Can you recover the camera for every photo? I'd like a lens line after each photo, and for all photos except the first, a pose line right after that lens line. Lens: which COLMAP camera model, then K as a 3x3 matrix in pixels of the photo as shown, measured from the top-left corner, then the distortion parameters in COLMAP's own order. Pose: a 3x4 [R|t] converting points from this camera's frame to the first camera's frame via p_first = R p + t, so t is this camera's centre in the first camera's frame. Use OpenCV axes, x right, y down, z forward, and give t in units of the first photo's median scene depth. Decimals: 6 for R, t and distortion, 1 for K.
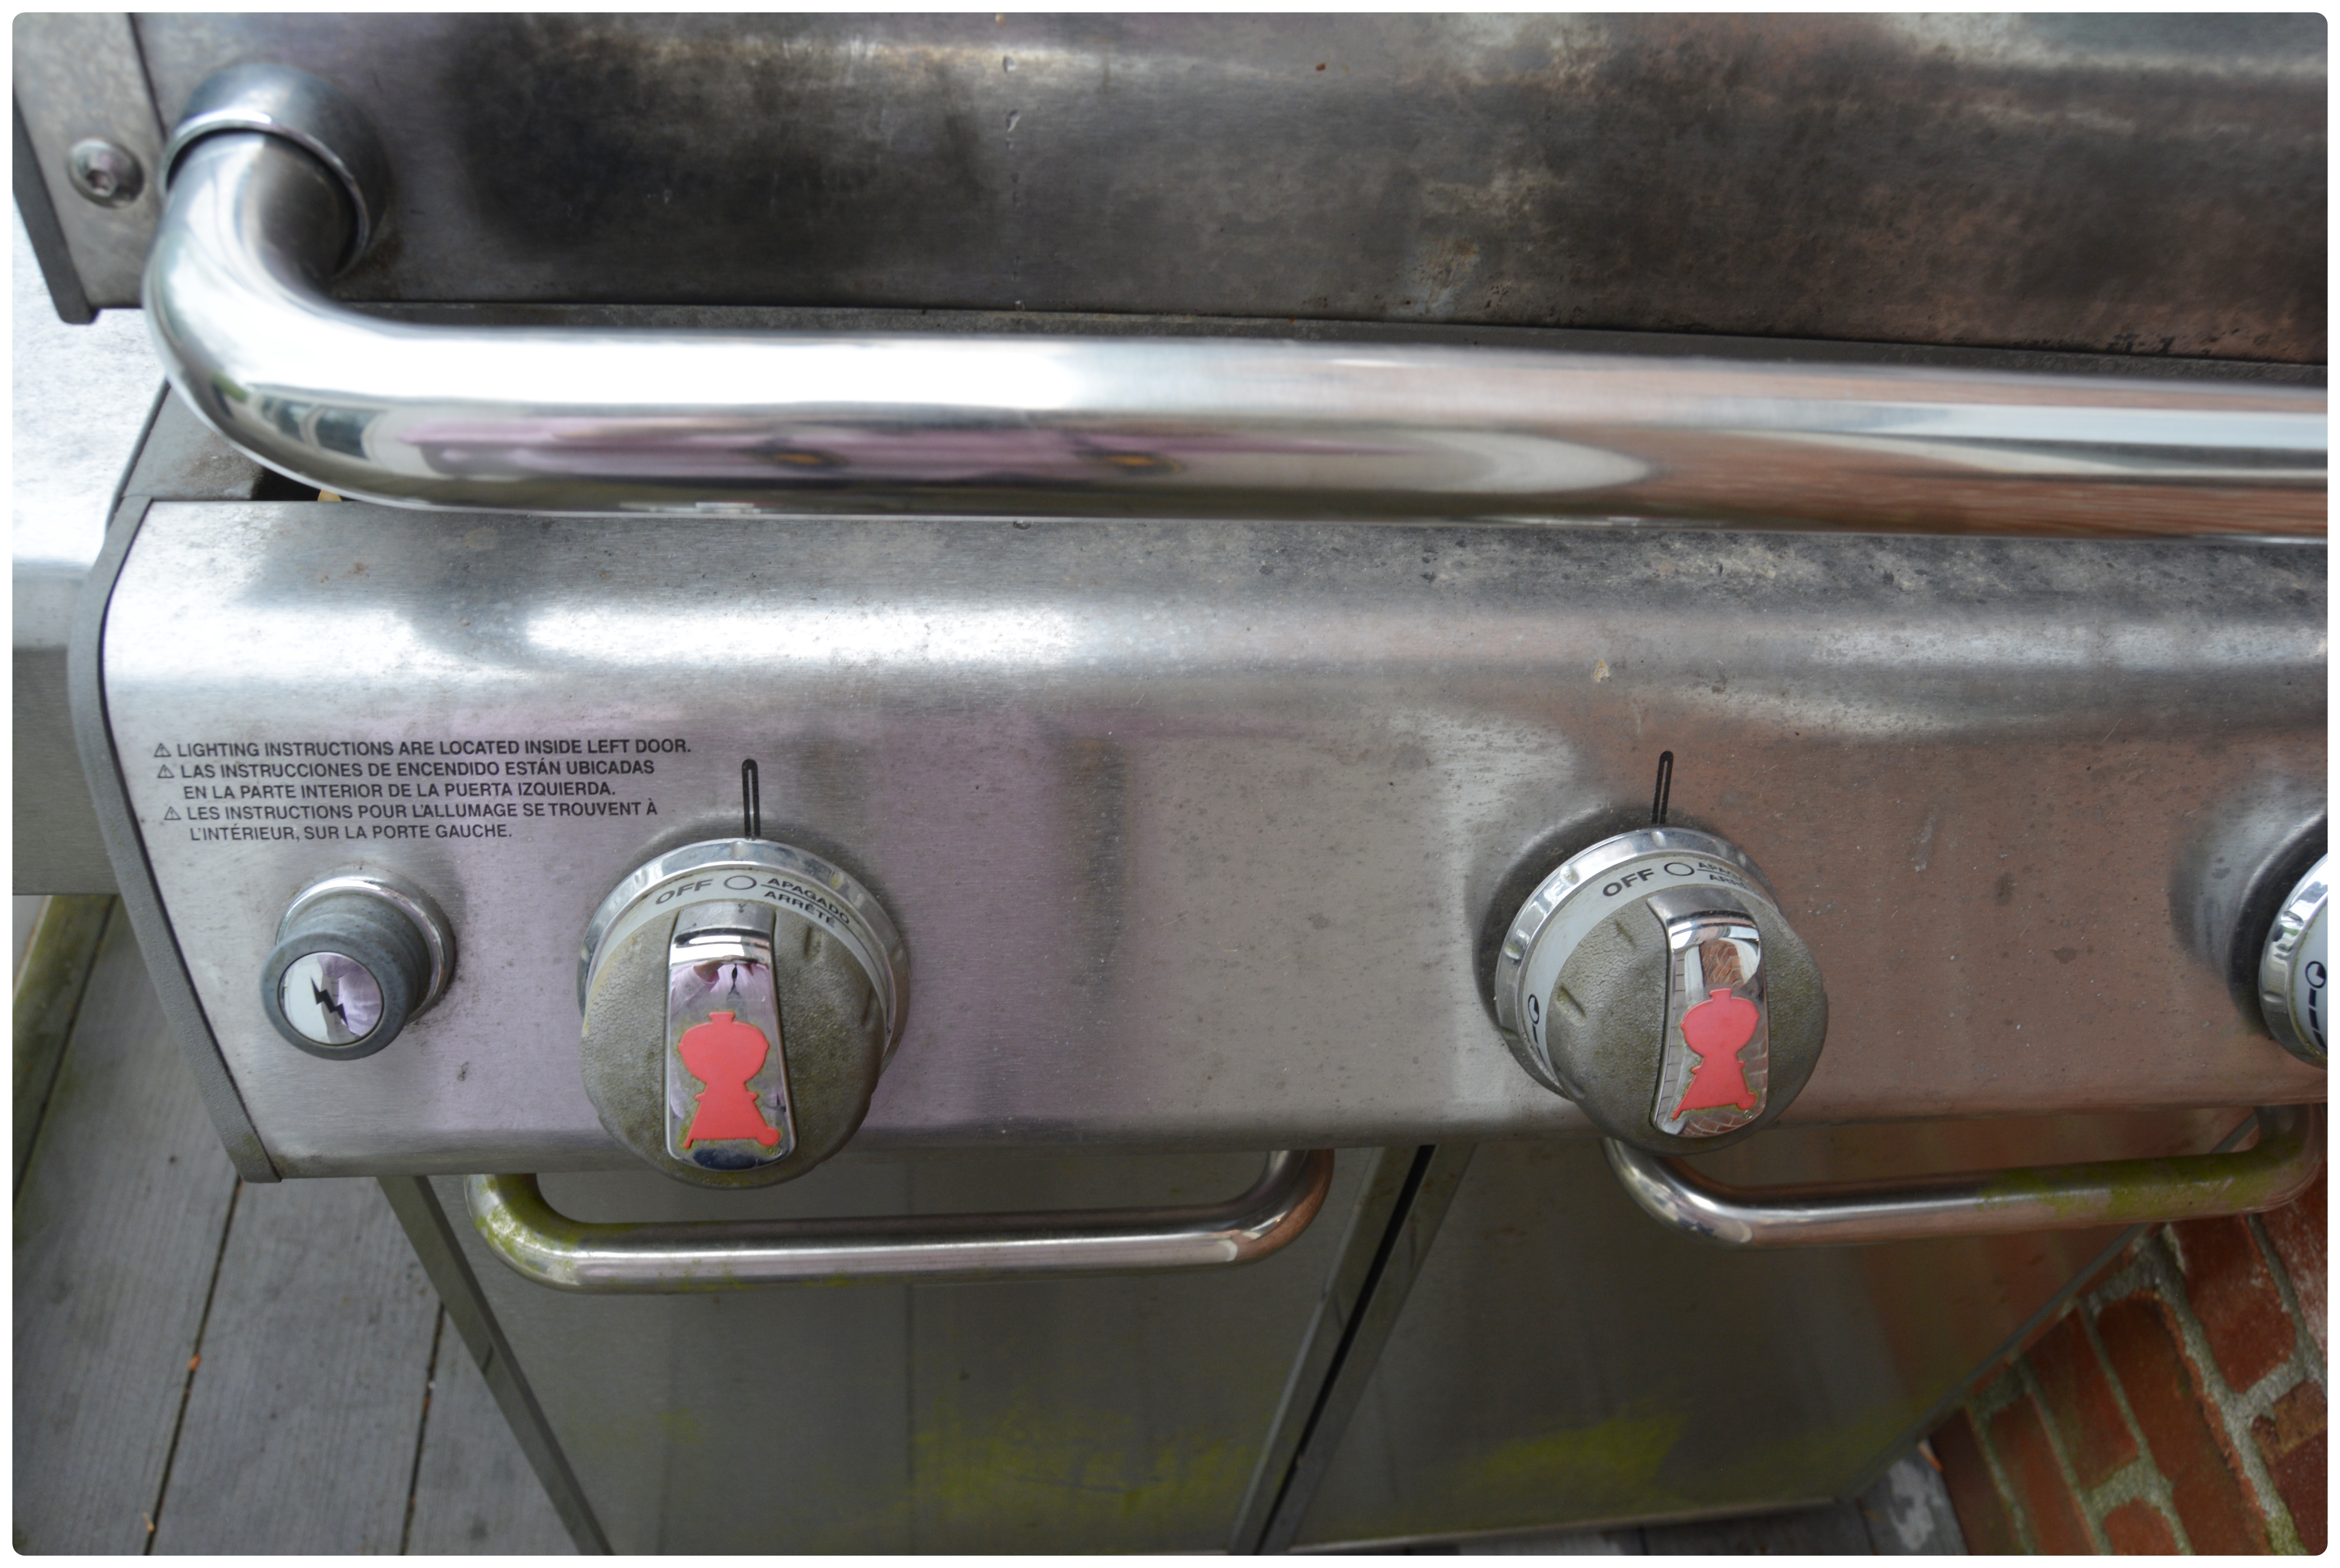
lens RADIAL K [[1791.0, 0, 1156.0], [0, 1791.0, 788.7], [0, 0, 1]] dist [-0.107088, 0.048018]
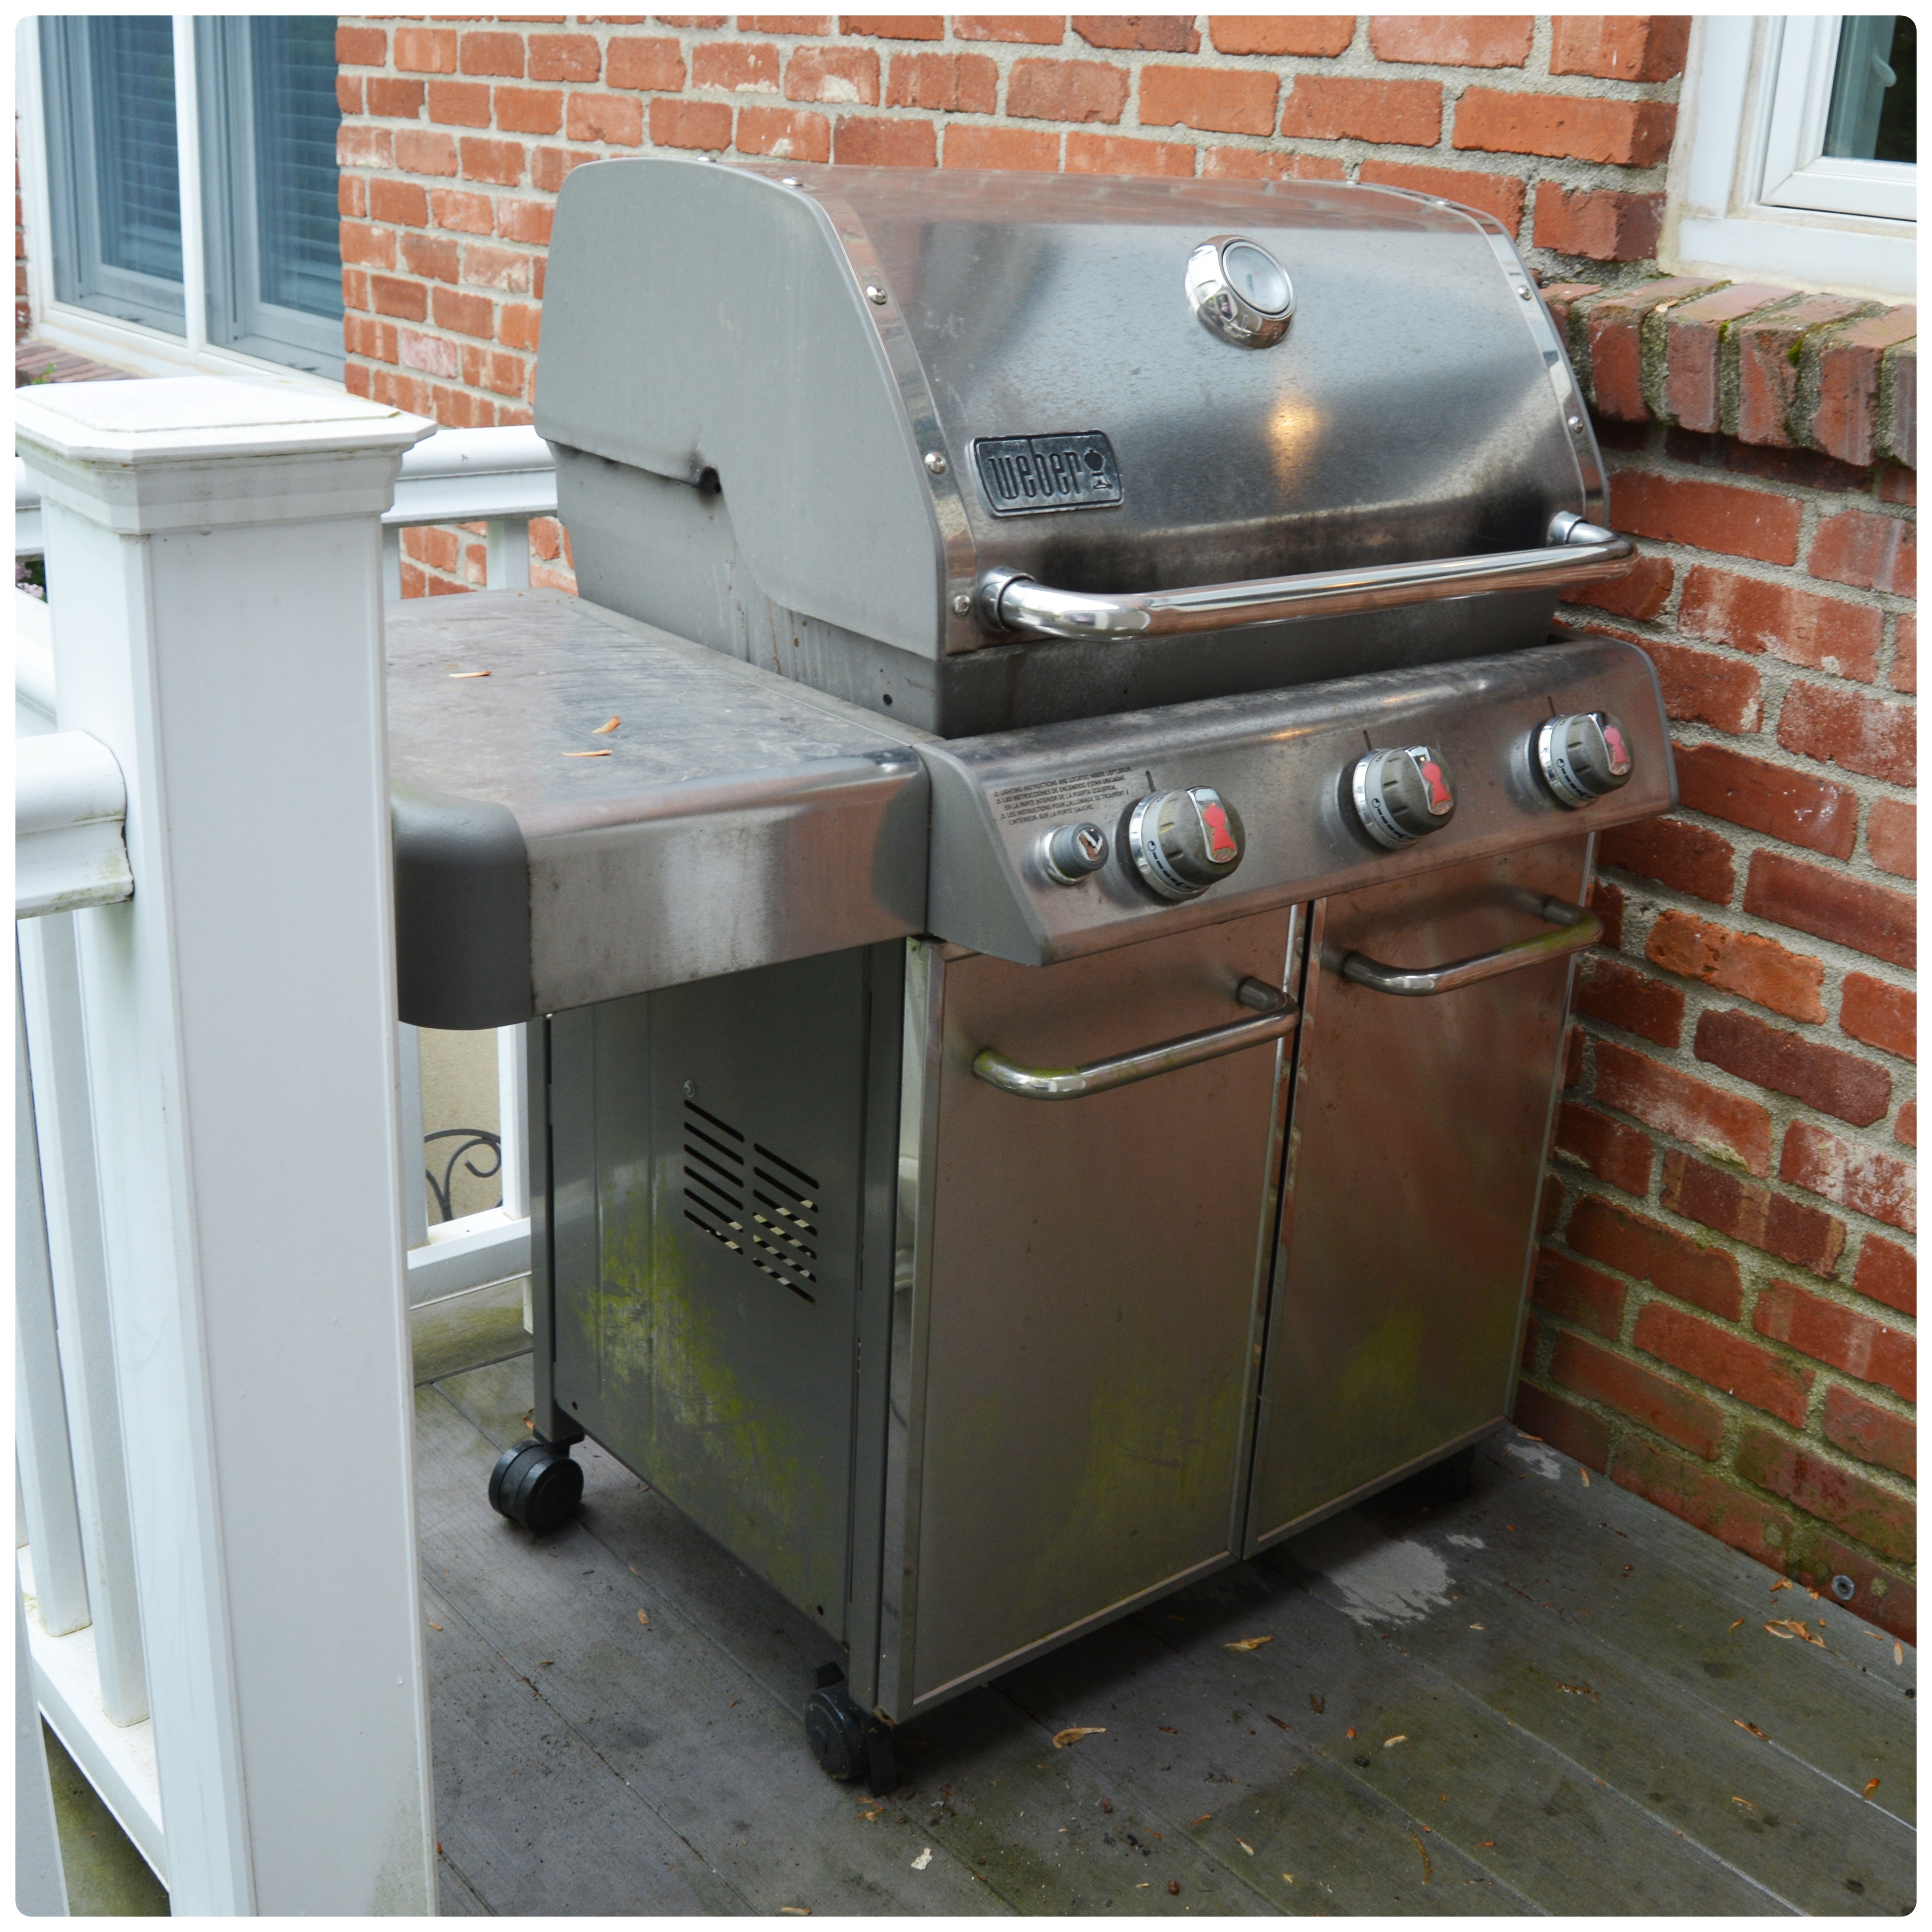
lens RADIAL K [[2410.1, 0, 1084.5], [0, 2410.1, 976.0], [0, 0, 1]] dist [-0.109058, 0.049577]
pose [[0.804559, -0.243054, 0.541857, -2.572490], [0.454654, 0.839088, -0.298699, 1.422186], [-0.382065, 0.486678, 0.785602, -1.942955]]
